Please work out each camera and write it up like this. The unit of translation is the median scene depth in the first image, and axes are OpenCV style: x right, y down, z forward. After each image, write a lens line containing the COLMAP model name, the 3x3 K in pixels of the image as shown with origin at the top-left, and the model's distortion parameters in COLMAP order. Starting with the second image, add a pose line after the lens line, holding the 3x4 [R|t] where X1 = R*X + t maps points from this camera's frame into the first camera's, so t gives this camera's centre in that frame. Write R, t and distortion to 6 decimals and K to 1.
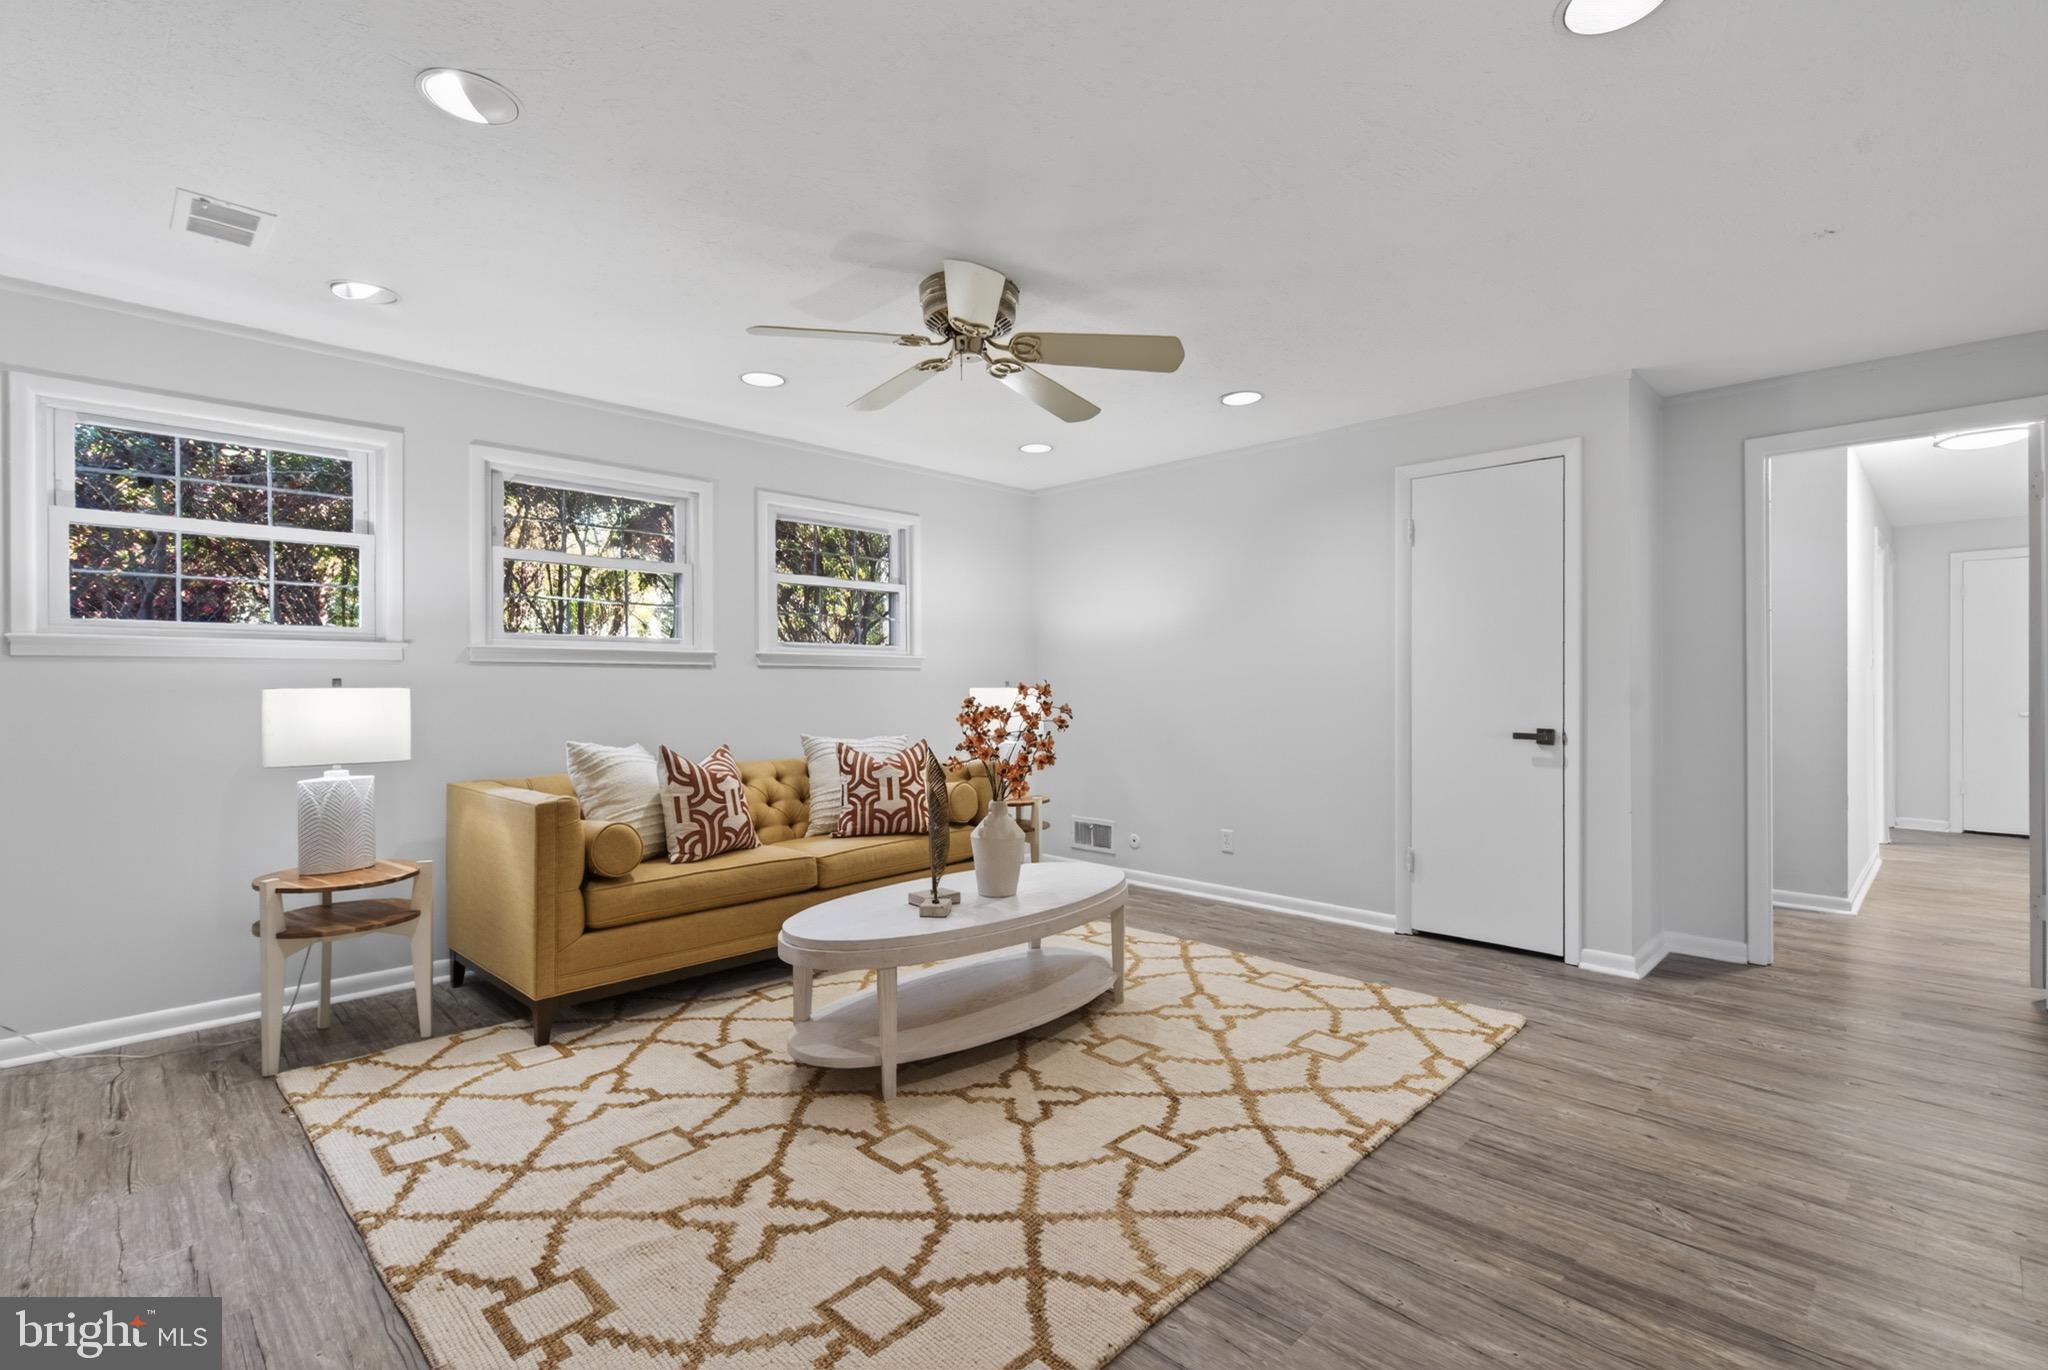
lens RADIAL K [[947.0, 0, 1034.0], [0, 947.0, 718.6], [0, 0, 1]] dist [0.003153, 0.000035]
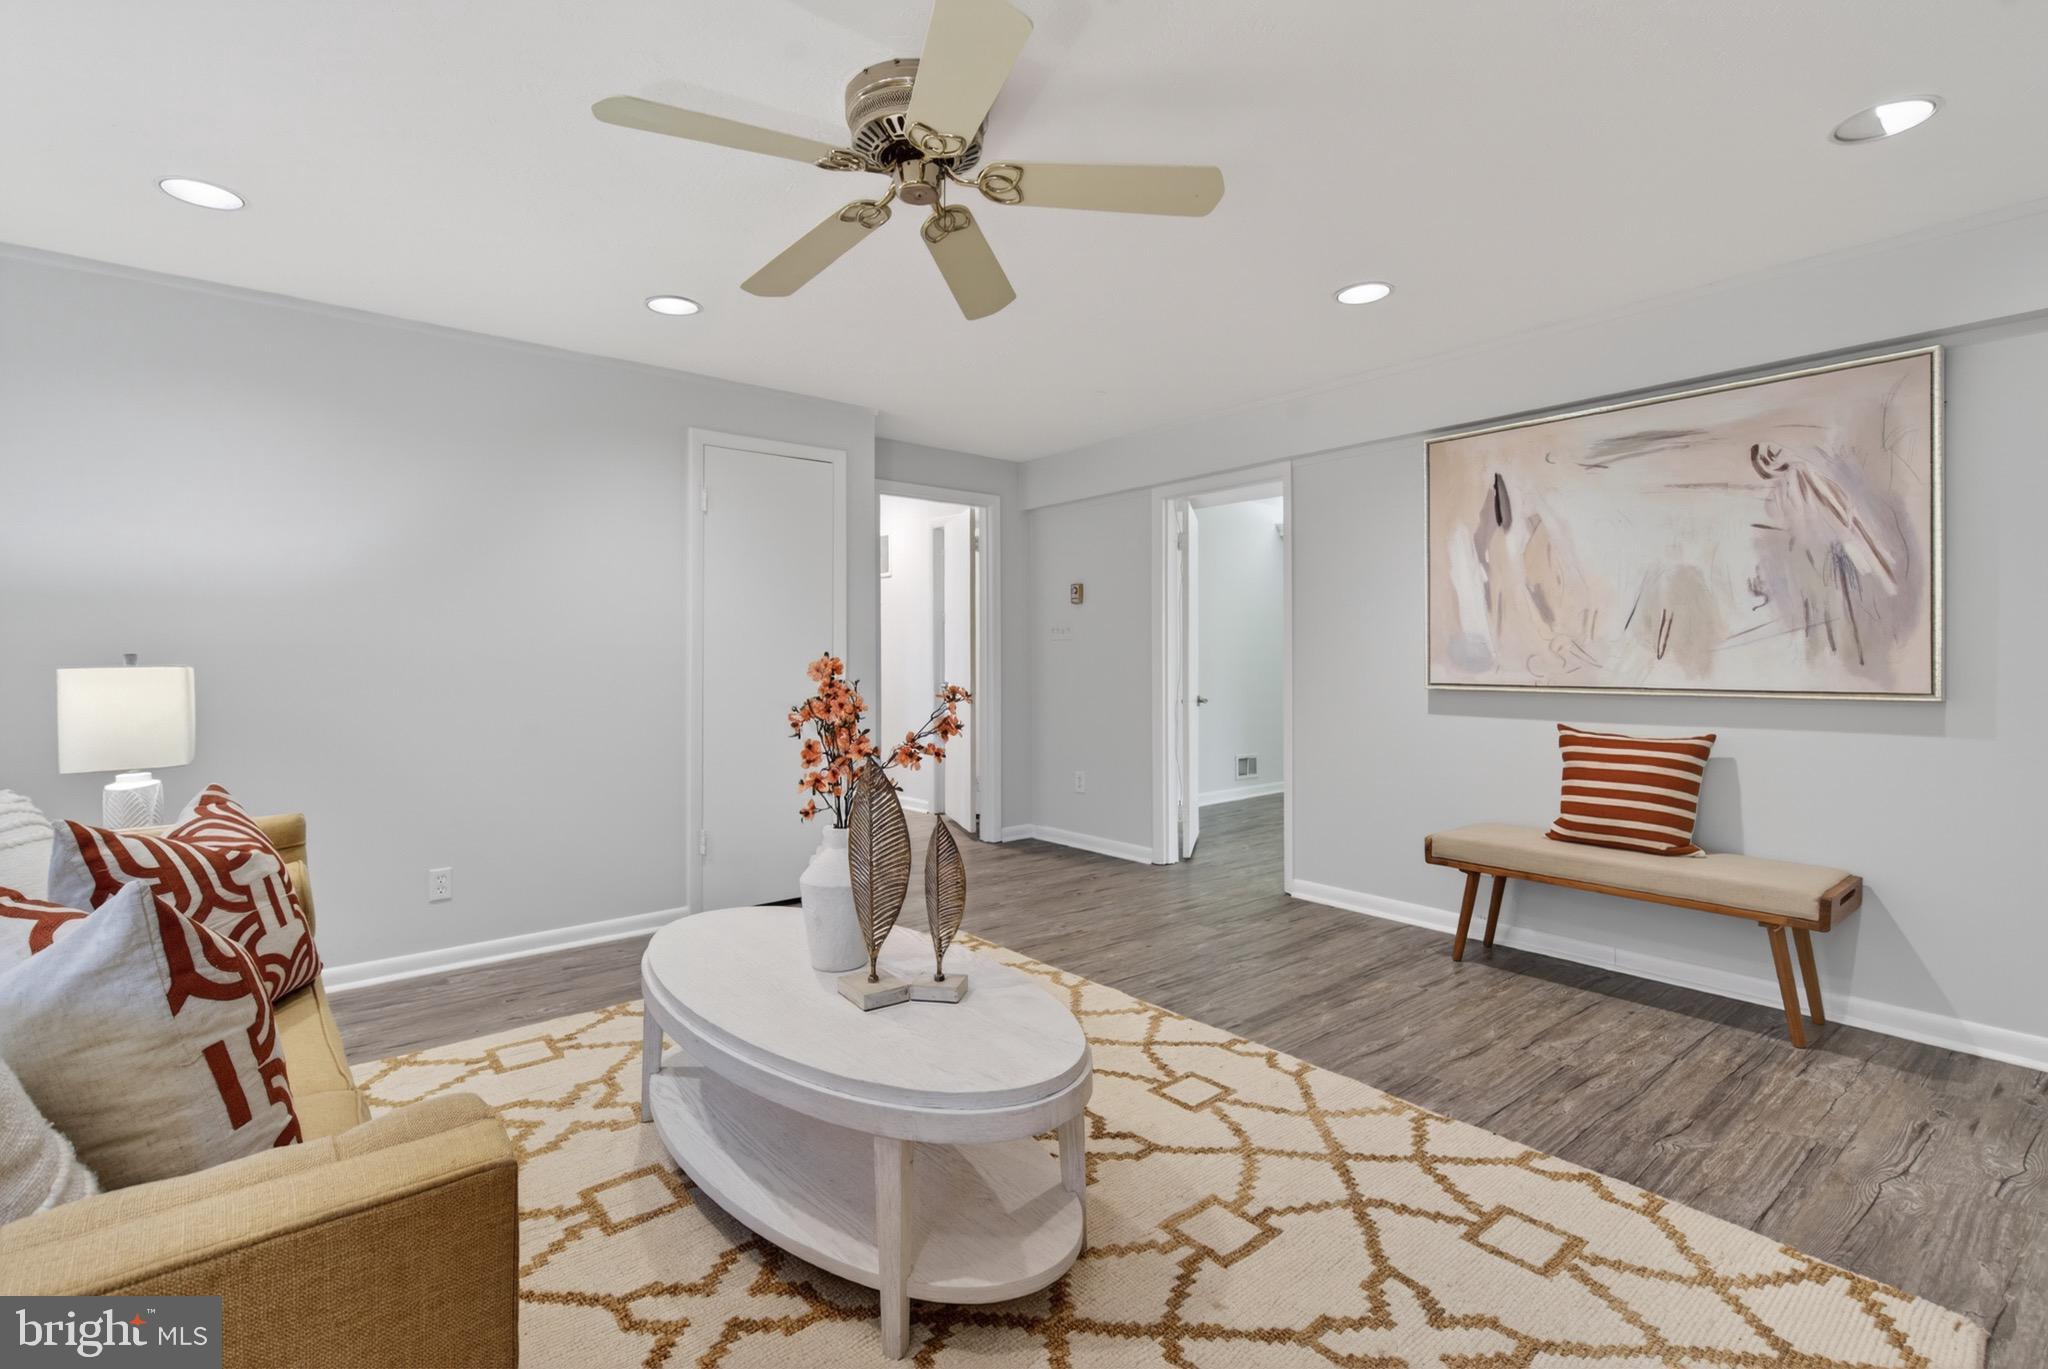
lens RADIAL K [[944.3, 0, 1031.0], [0, 944.3, 677.7], [0, 0, 1]] dist [0.000871, -0.000436]
pose [[0.103046, -0.022076, 0.994432, -0.875529], [0.039756, 0.999046, 0.018058, -0.035492], [-0.993882, 0.037673, 0.103825, 0.980469]]
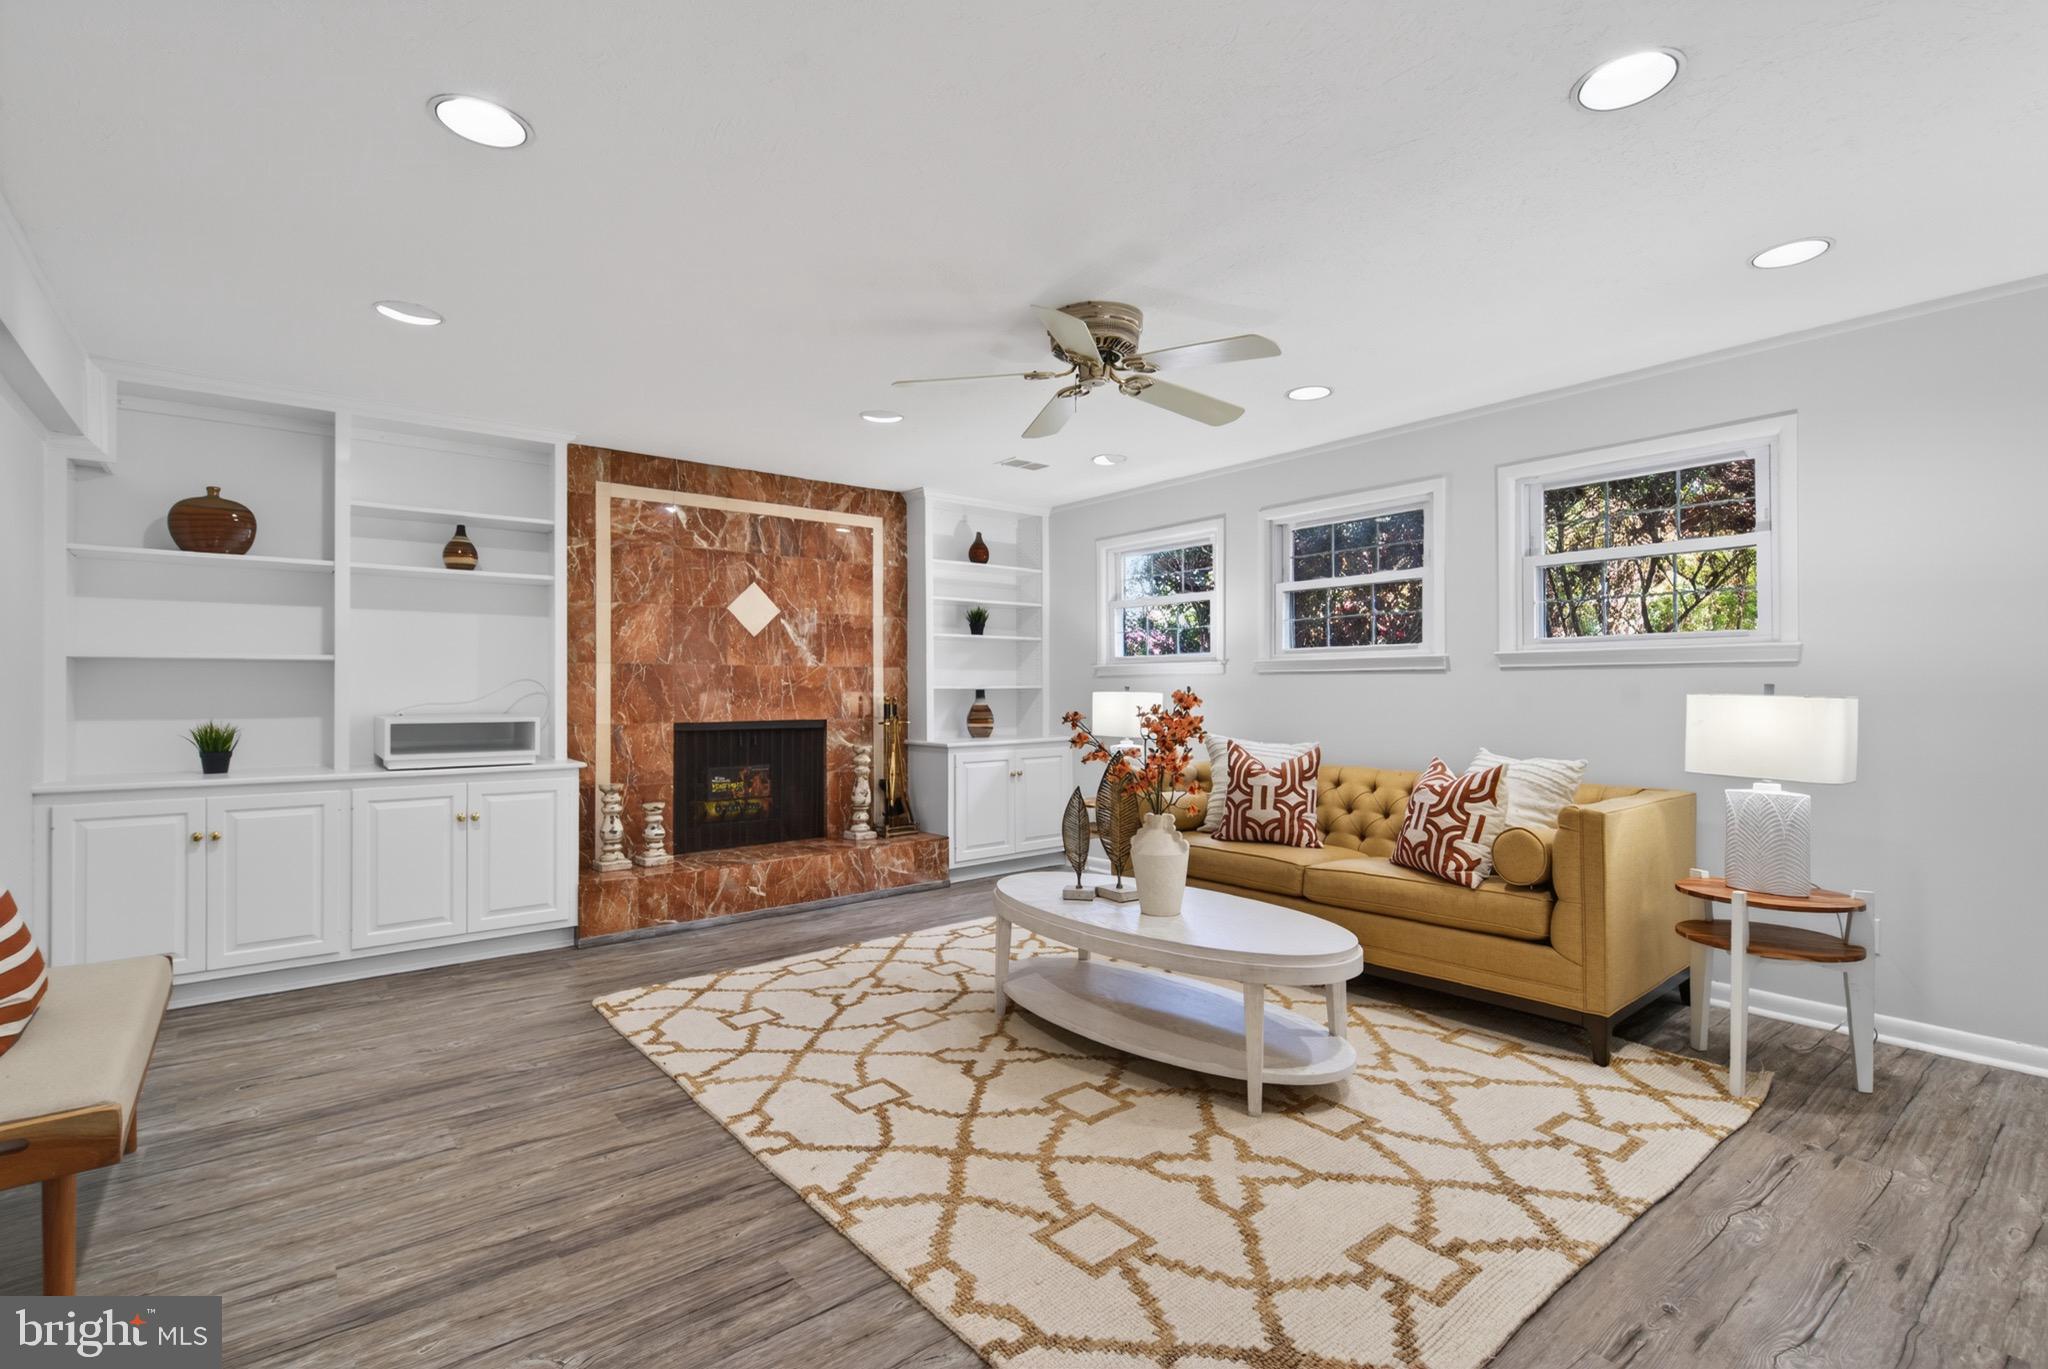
lens RADIAL K [[962.7, 0, 1024.0], [0, 962.7, 684.5], [0, 0, 1]] dist [0.014210, -0.000341]
pose [[-0.120197, -0.000886, -0.992750, 1.176807], [-0.032442, 0.999469, 0.003036, -0.051241], [0.992220, 0.032571, -0.120162, 1.217832]]
